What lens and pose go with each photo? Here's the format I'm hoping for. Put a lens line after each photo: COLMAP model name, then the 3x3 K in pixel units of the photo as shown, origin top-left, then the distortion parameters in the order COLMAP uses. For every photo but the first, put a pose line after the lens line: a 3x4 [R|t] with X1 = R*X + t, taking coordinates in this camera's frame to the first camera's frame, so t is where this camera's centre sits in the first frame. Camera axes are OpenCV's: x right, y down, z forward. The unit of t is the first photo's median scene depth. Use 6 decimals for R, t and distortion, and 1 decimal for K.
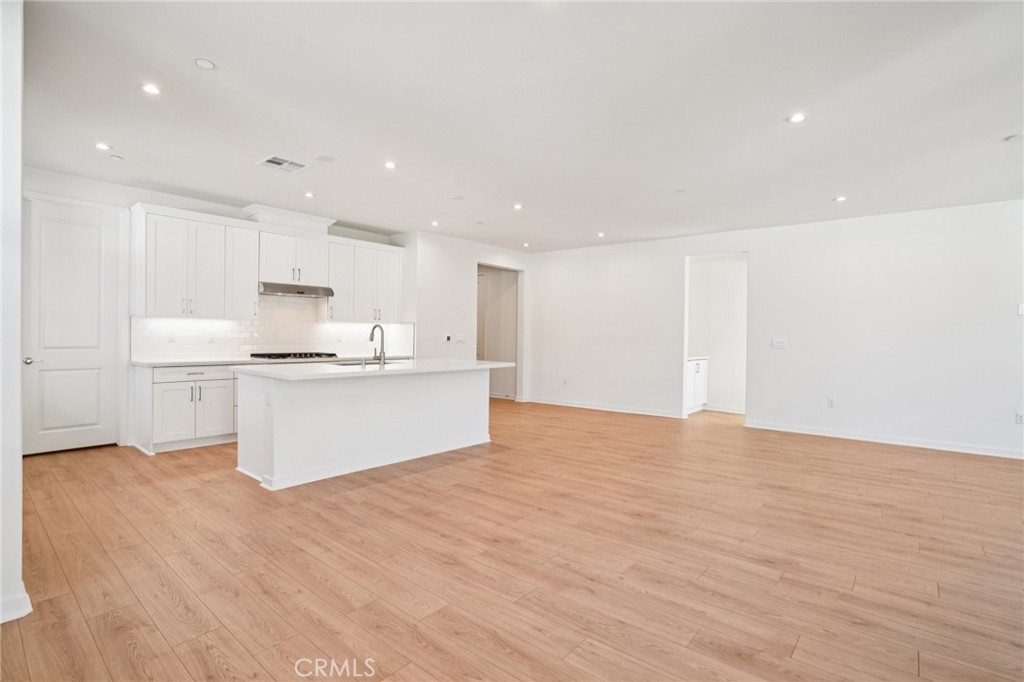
lens RADIAL K [[481.9, 0, 512.0], [0, 481.9, 341.0], [0, 0, 1]] dist [-0.000070, -0.000040]
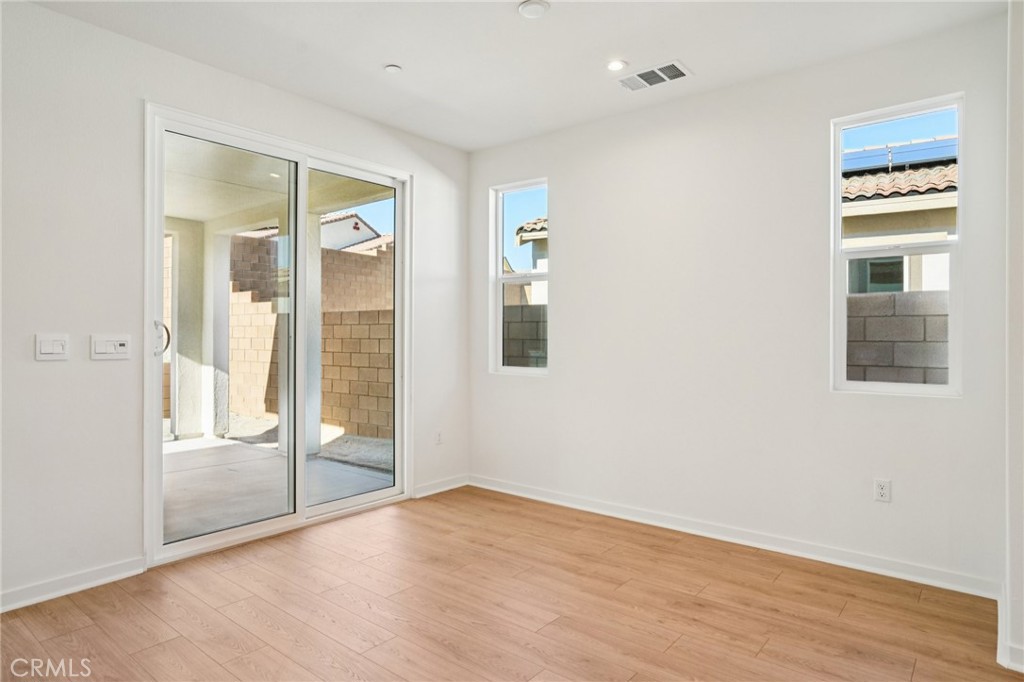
lens RADIAL K [[593.7, 0, 512.0], [0, 593.7, 341.0], [0, 0, 1]] dist [-0.000818, 0.000187]
pose [[-0.999670, -0.012616, -0.022364, -0.053984], [-0.013093, 0.999687, 0.021329, -0.013445], [0.022088, 0.021615, -0.999522, 1.093706]]
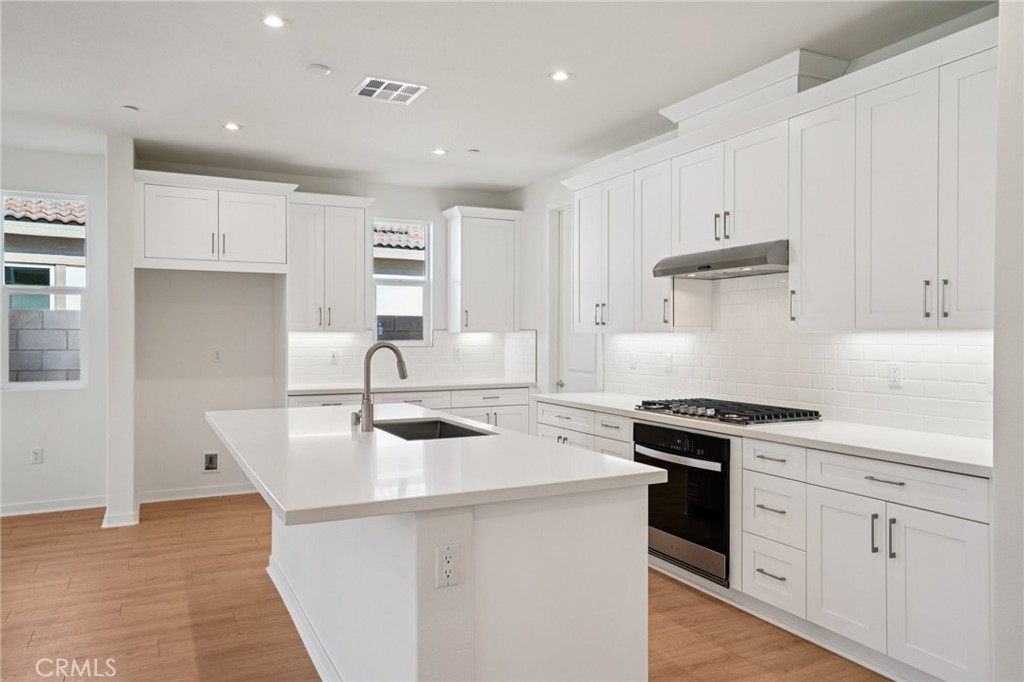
lens RADIAL K [[720.6, 0, 512.0], [0, 720.6, 341.0], [0, 0, 1]] dist [0.024526, 0.000299]
pose [[-0.386511, -0.012818, -0.922196, 0.370346], [-0.023510, 0.999715, -0.004042, -0.039695], [0.921985, 0.020119, -0.386702, 1.693436]]
